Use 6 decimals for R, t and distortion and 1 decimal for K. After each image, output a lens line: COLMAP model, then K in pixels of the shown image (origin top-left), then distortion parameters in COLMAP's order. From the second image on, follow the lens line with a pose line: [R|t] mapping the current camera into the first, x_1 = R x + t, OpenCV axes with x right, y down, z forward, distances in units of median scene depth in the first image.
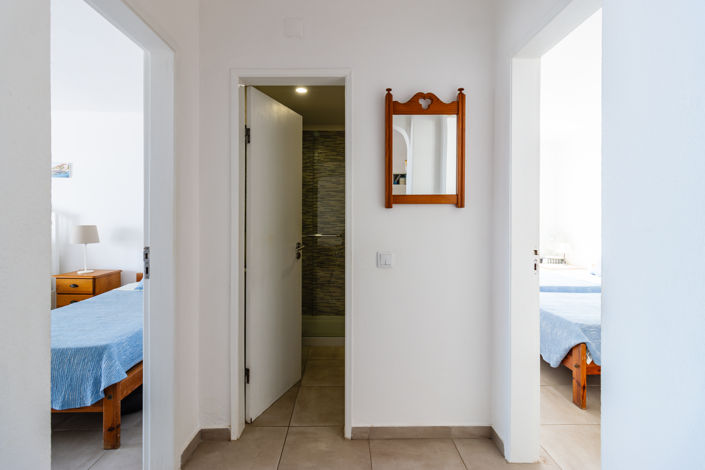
lens RADIAL K [[326.6, 0, 352.5], [0, 326.6, 231.2], [0, 0, 1]] dist [-0.001491, -0.001002]
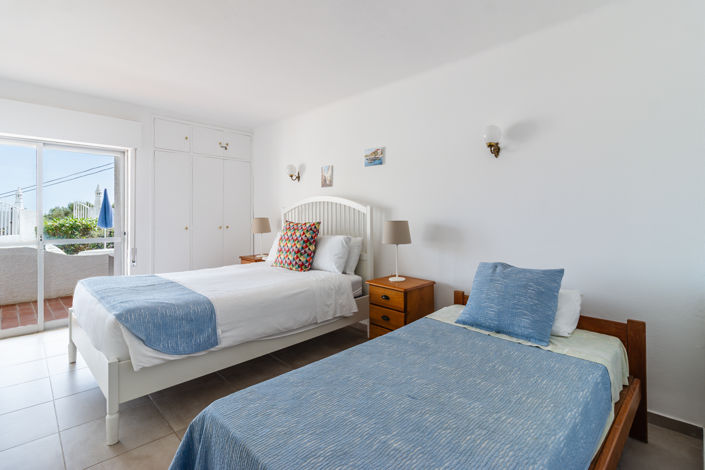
lens RADIAL K [[350.7, 0, 356.2], [0, 350.7, 216.2], [0, 0, 1]] dist [-0.001144, -0.000019]
pose [[0.690169, -0.004087, -0.723636, -0.262964], [-0.004993, 0.999933, -0.010410, -0.019859], [0.723631, 0.010798, 0.690103, 0.330582]]
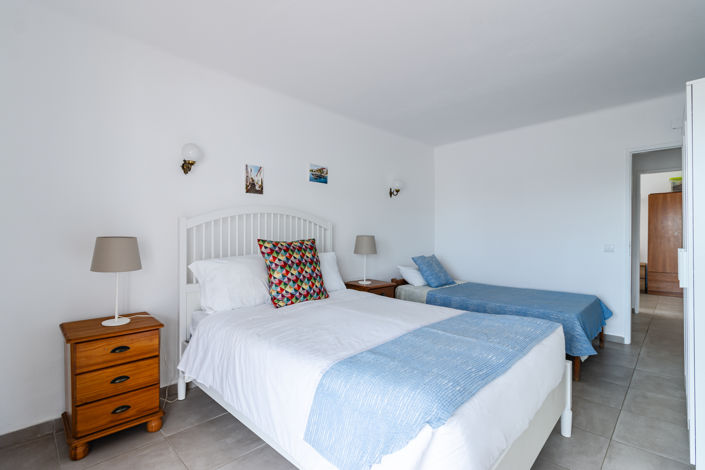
lens RADIAL K [[326.6, 0, 351.8], [0, 326.6, 234.1], [0, 0, 1]] dist [-0.001491, -0.001002]
pose [[0.726063, -0.007034, 0.687593, -1.488446], [0.012200, 0.999922, -0.002653, -0.022016], [-0.687520, 0.010314, 0.726092, 0.307510]]
